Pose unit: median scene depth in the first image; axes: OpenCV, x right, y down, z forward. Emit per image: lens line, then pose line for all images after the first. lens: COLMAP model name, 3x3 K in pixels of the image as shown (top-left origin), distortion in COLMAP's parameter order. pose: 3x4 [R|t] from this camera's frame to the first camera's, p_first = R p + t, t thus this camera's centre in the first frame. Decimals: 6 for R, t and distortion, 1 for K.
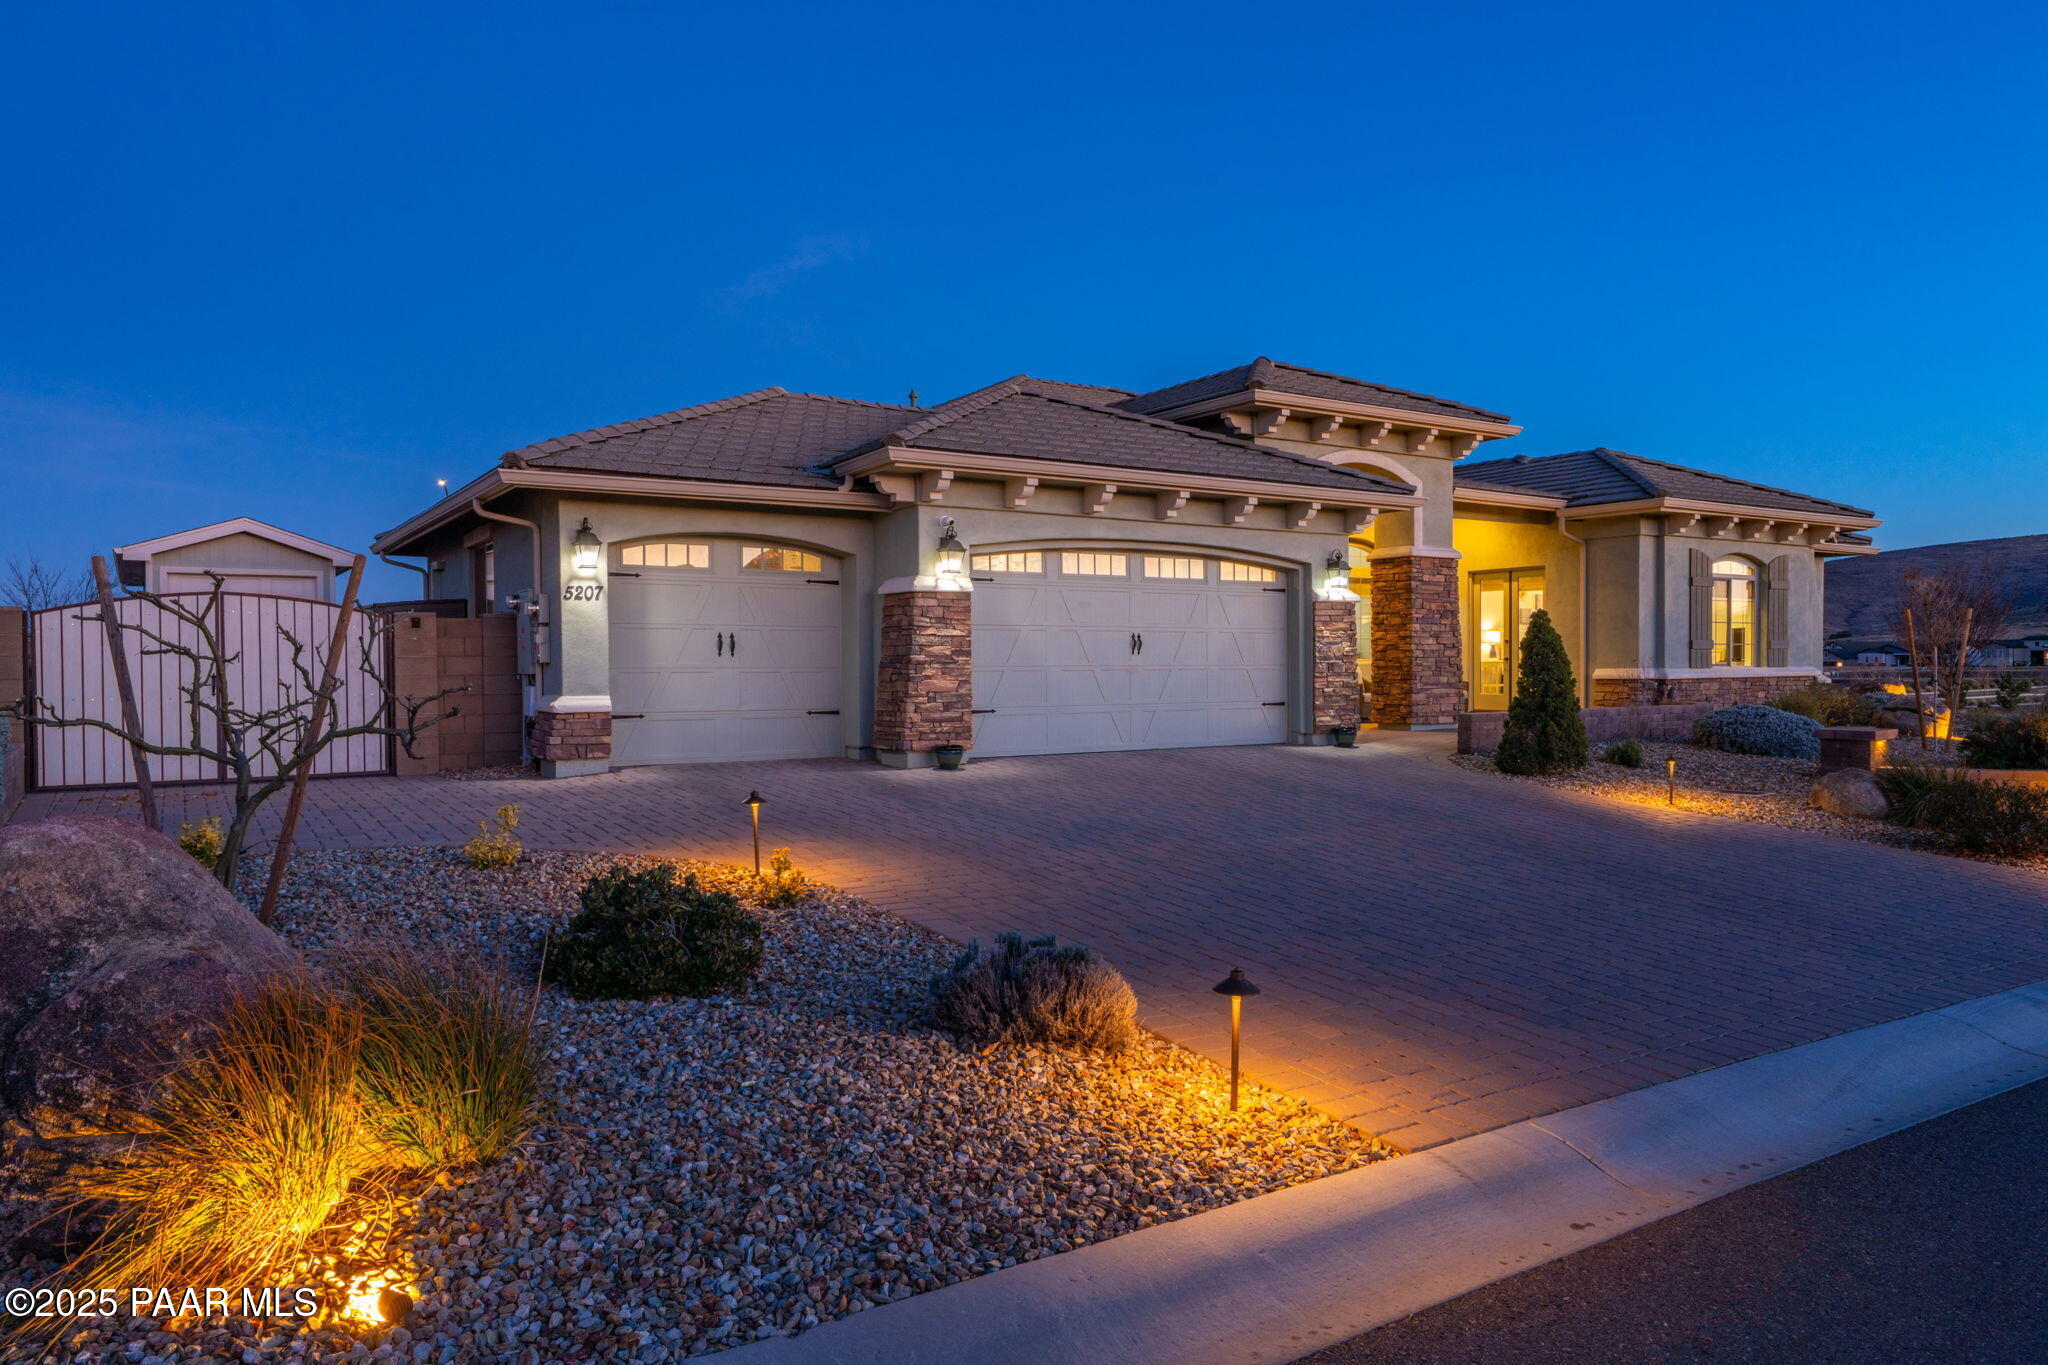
lens RADIAL K [[1335.8, 0, 1024.0], [0, 1335.8, 682.5], [0, 0, 1]] dist [0.003887, 0.005380]
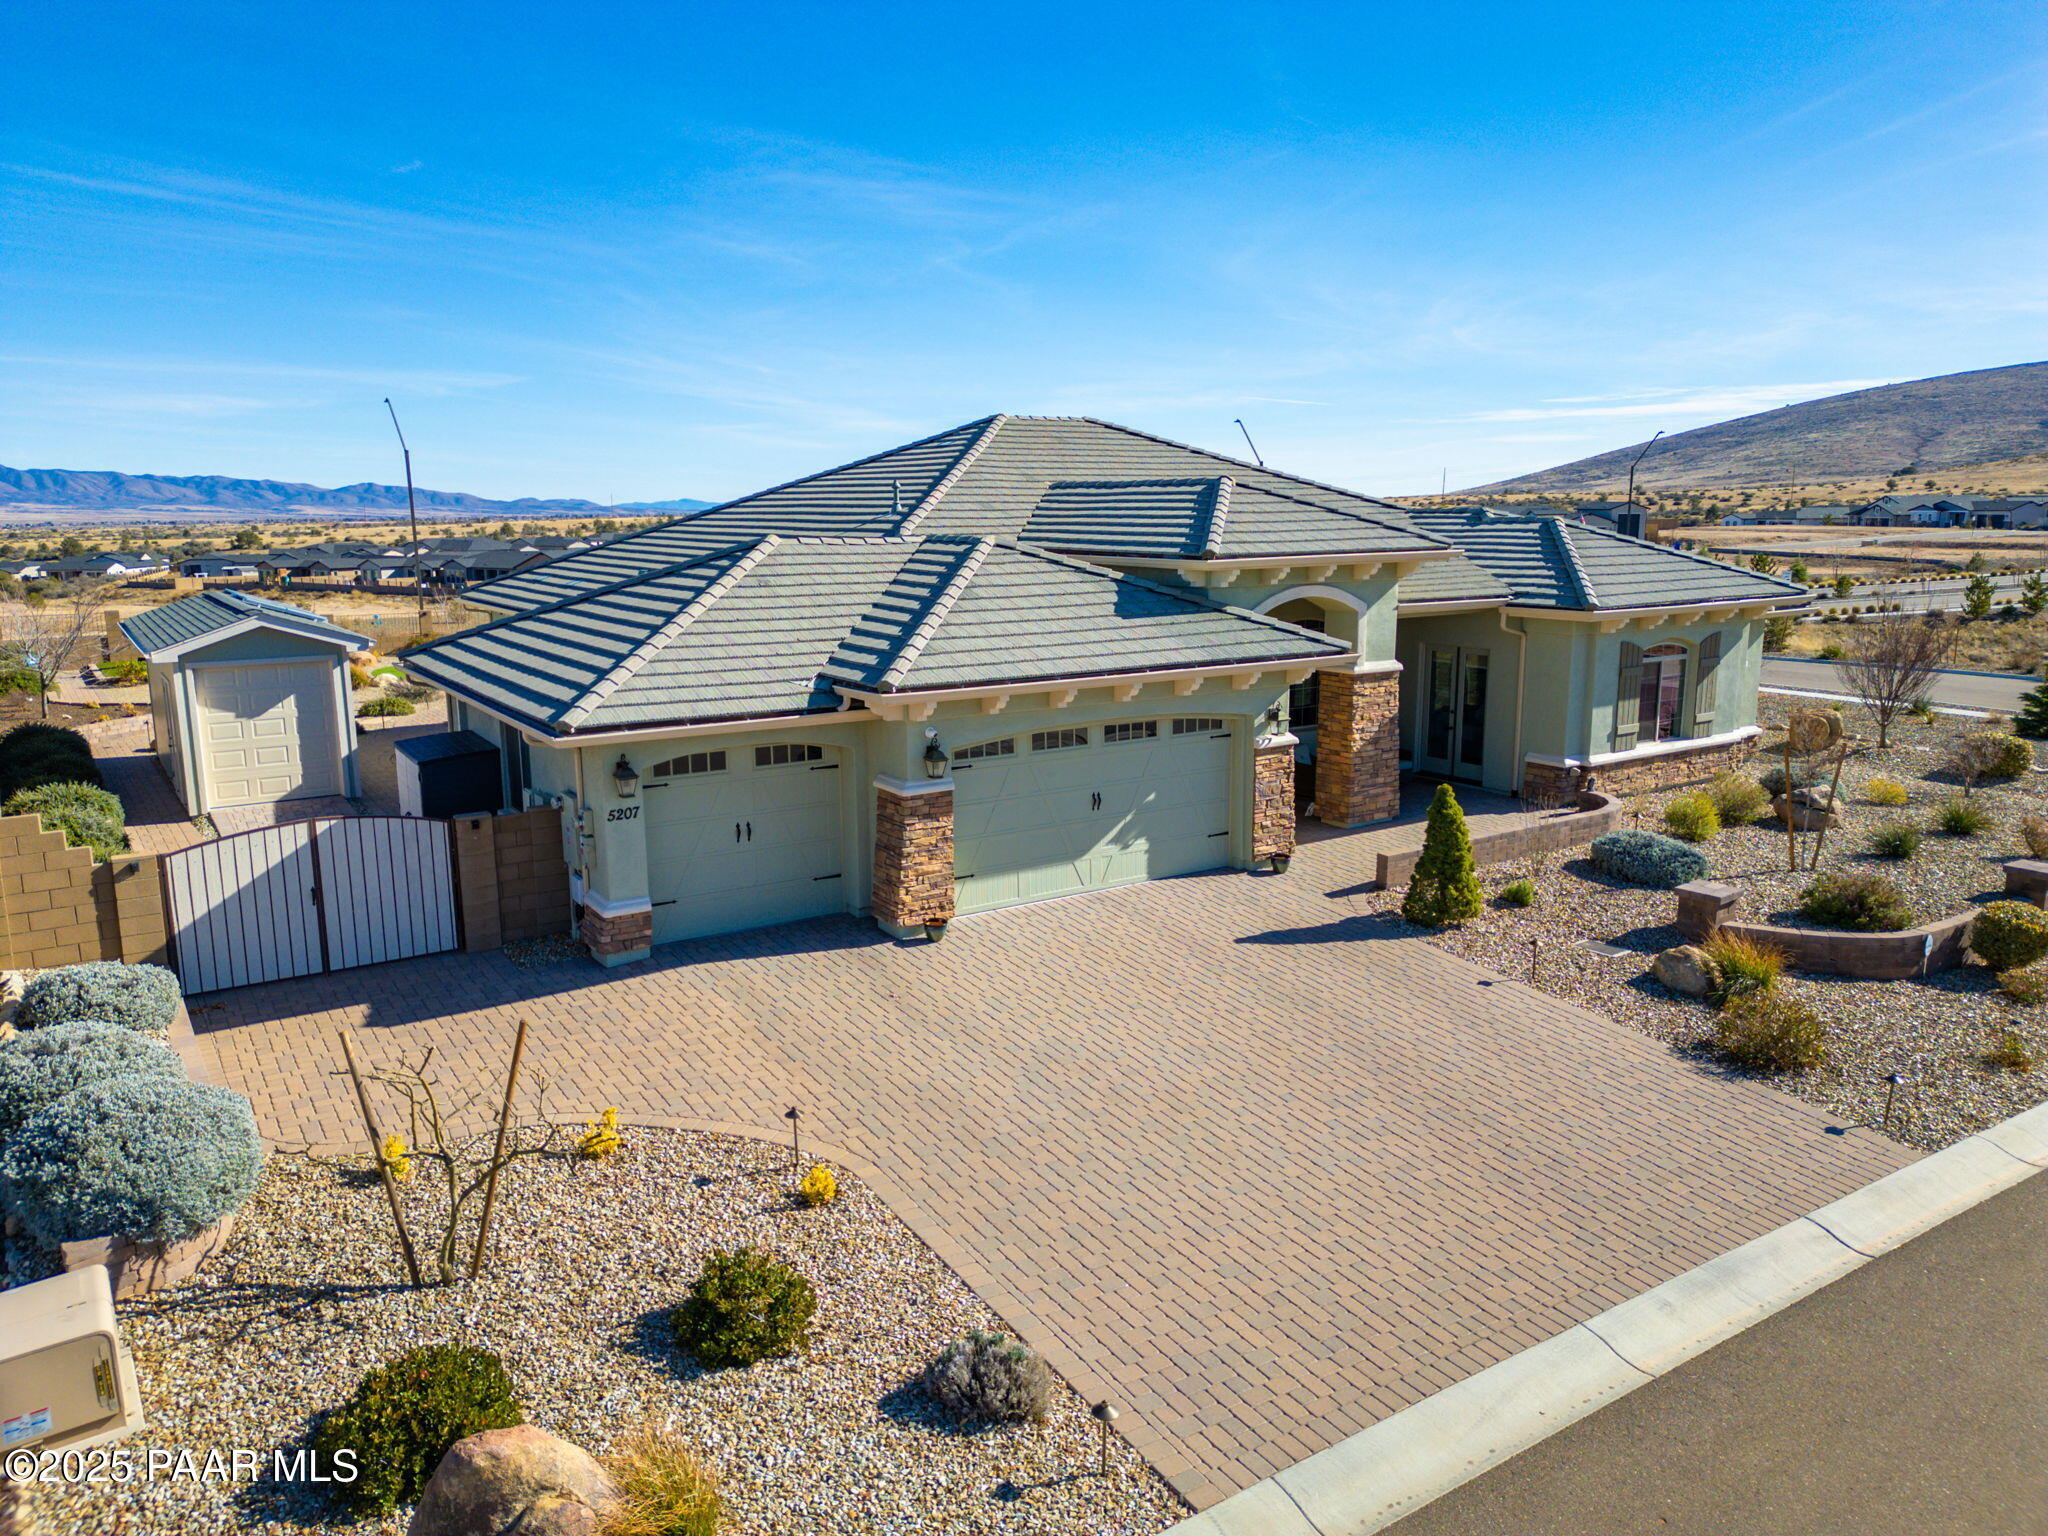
lens RADIAL K [[1426.7, 0, 1034.3], [0, 1426.7, 764.1], [0, 0, 1]] dist [0.059240, -0.043947]
pose [[0.999891, -0.002843, 0.014460, 0.013904], [0.000402, 0.986104, 0.166127, -0.297473], [-0.014731, -0.166103, 0.985998, -0.230217]]
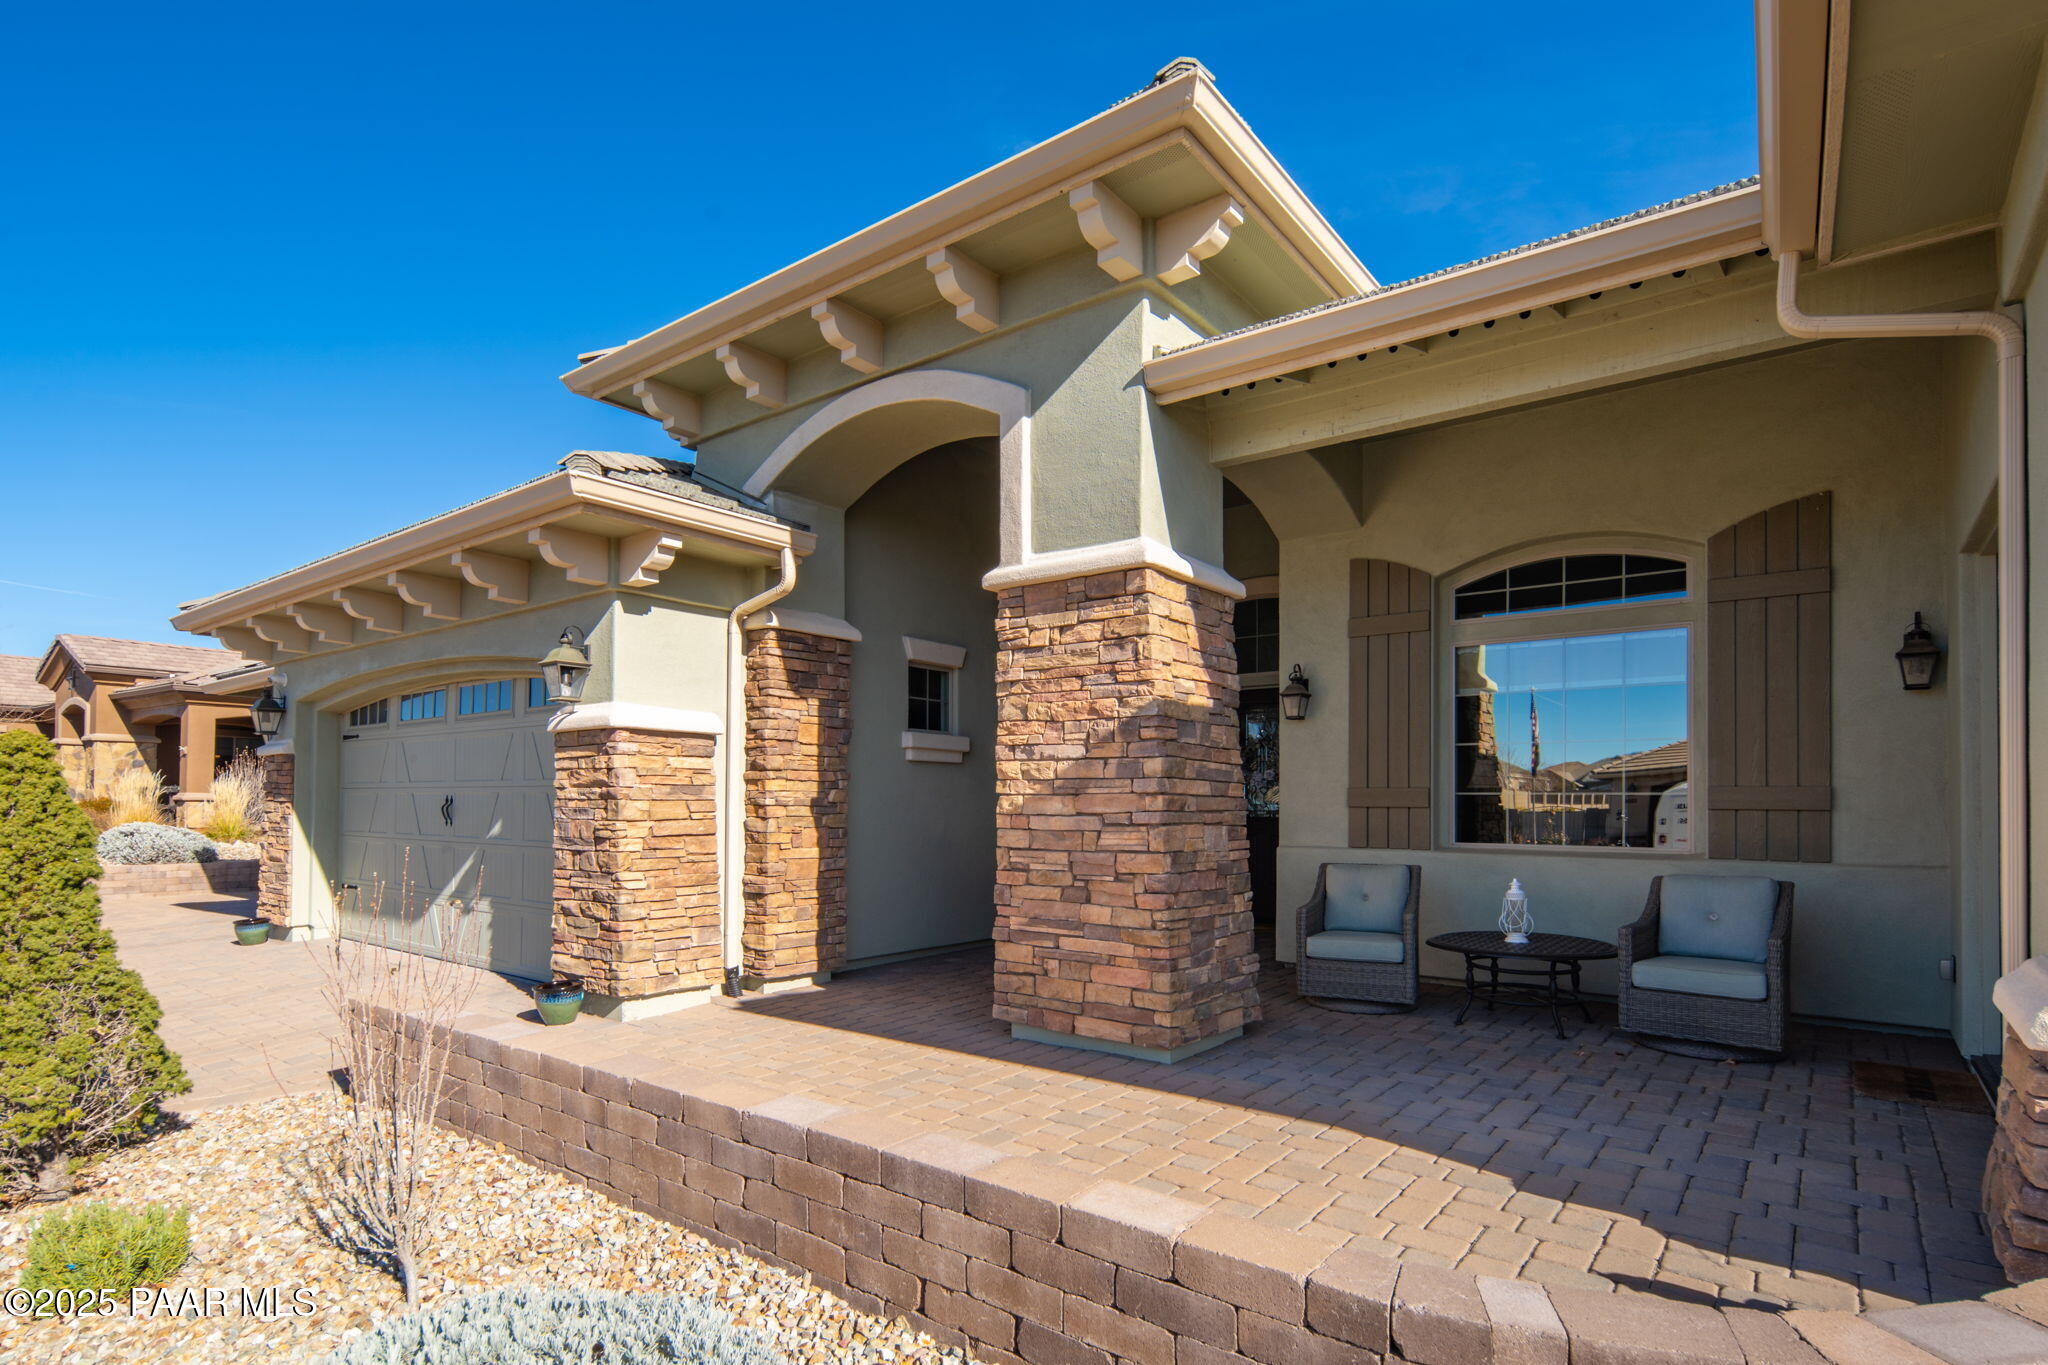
lens RADIAL K [[1393.3, 0, 1024.0], [0, 1393.3, 682.5], [0, 0, 1]] dist [-0.002855, -0.000449]
pose [[0.339428, -0.058210, -0.938829, 0.924224], [-0.017235, 0.997531, -0.068081, -0.053681], [0.940474, 0.039290, 0.337587, 1.191223]]
